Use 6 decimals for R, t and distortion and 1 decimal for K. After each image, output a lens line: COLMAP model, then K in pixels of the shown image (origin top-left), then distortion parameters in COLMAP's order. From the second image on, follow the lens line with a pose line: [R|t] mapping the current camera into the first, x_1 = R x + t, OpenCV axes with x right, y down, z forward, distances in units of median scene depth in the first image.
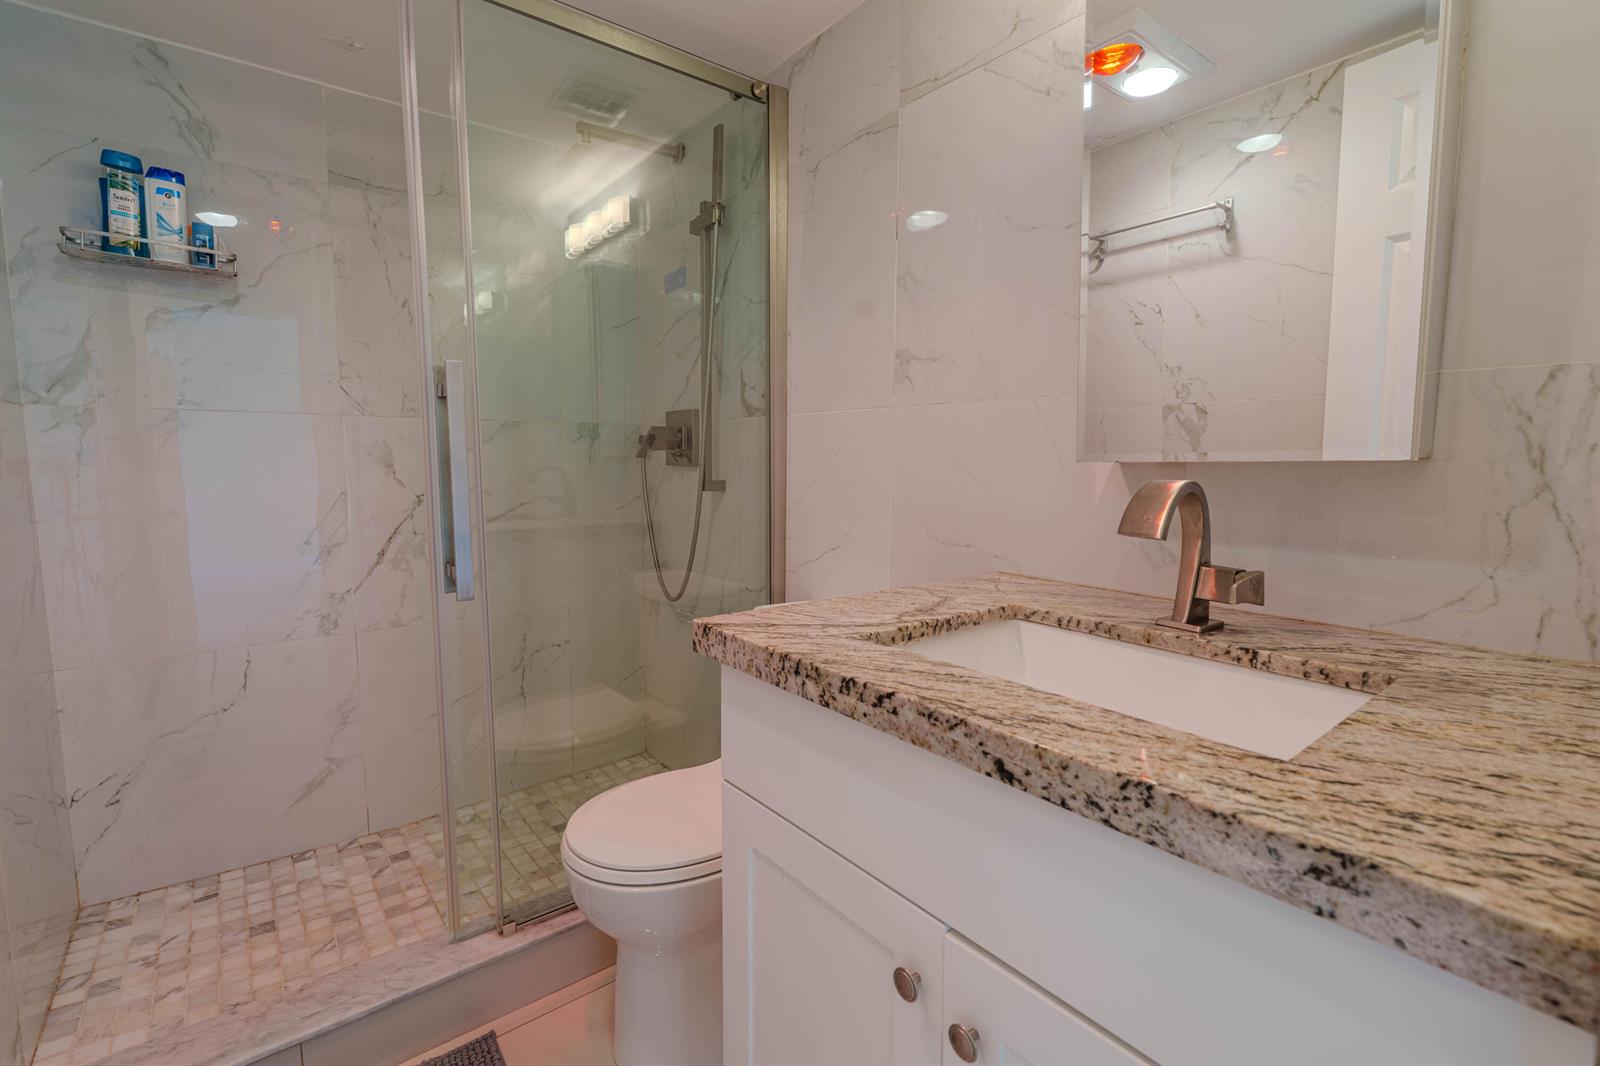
lens RADIAL K [[713.1, 0, 830.7], [0, 713.1, 538.8], [0, 0, 1]] dist [-0.013145, 0.000427]
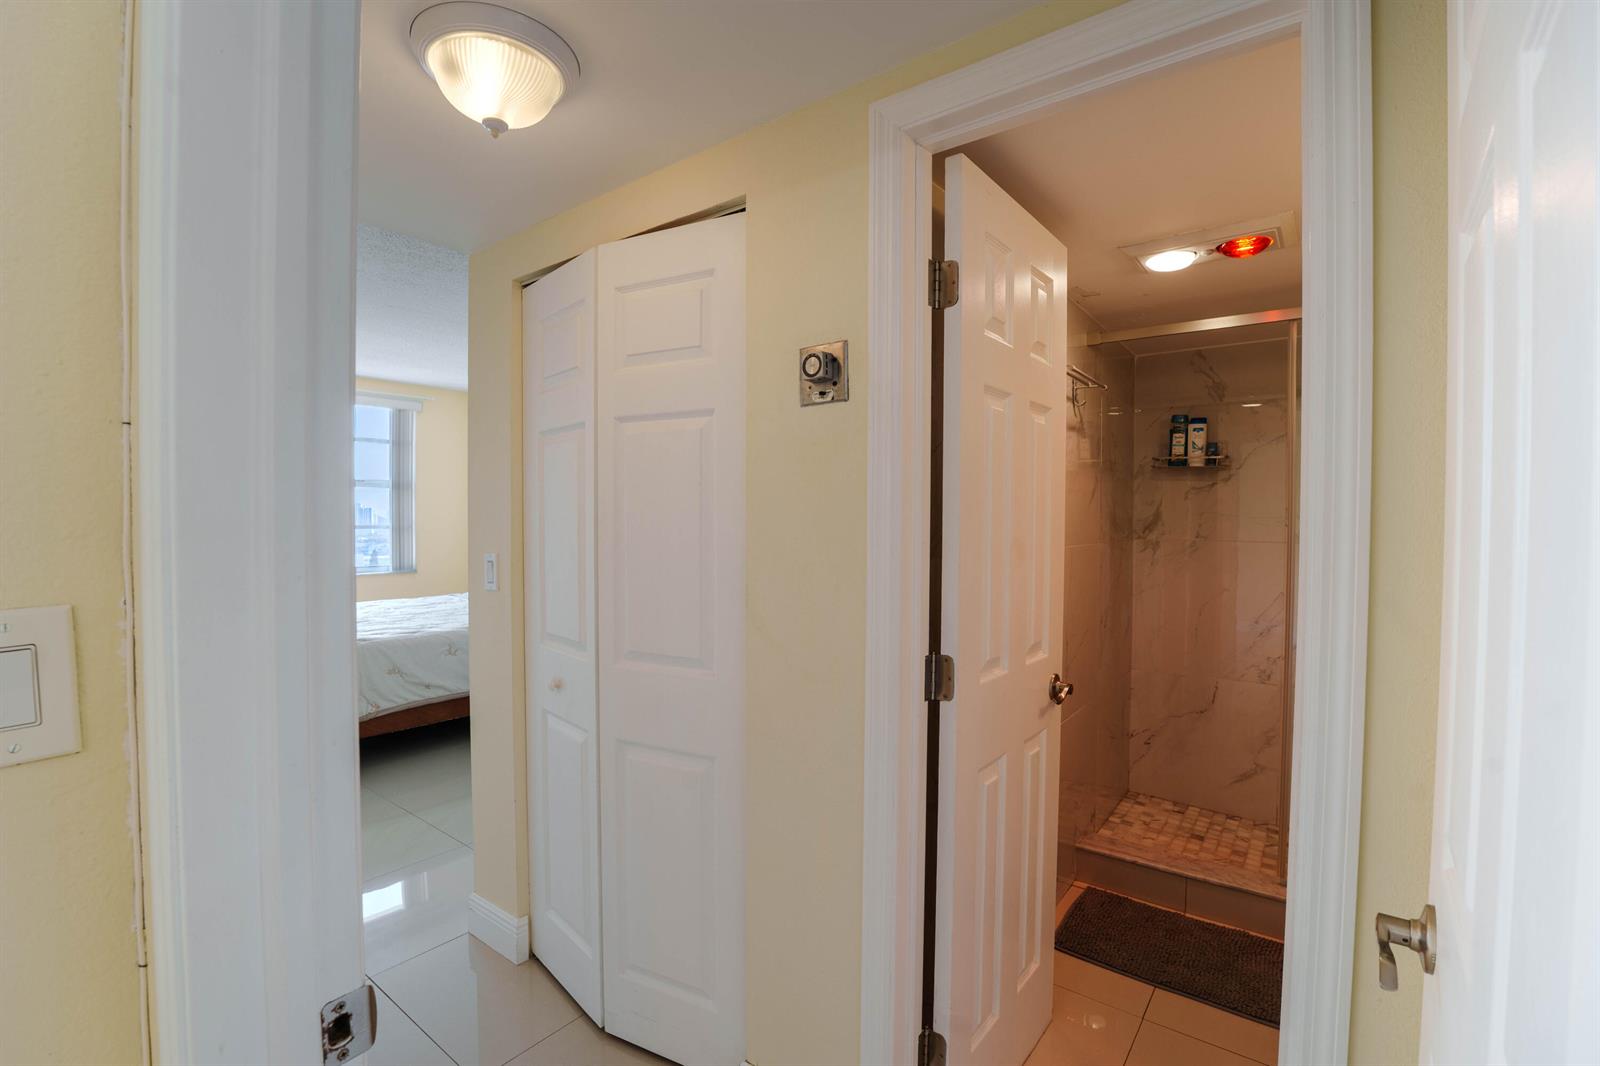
lens RADIAL K [[713.1, 0, 798.0], [0, 713.1, 522.9], [0, 0, 1]] dist [-0.013145, 0.000427]
pose [[0.224719, 0.003495, -0.974417, 0.687123], [-0.111501, 0.993517, -0.022151, -0.078427], [0.968023, 0.113626, 0.223652, -0.450308]]
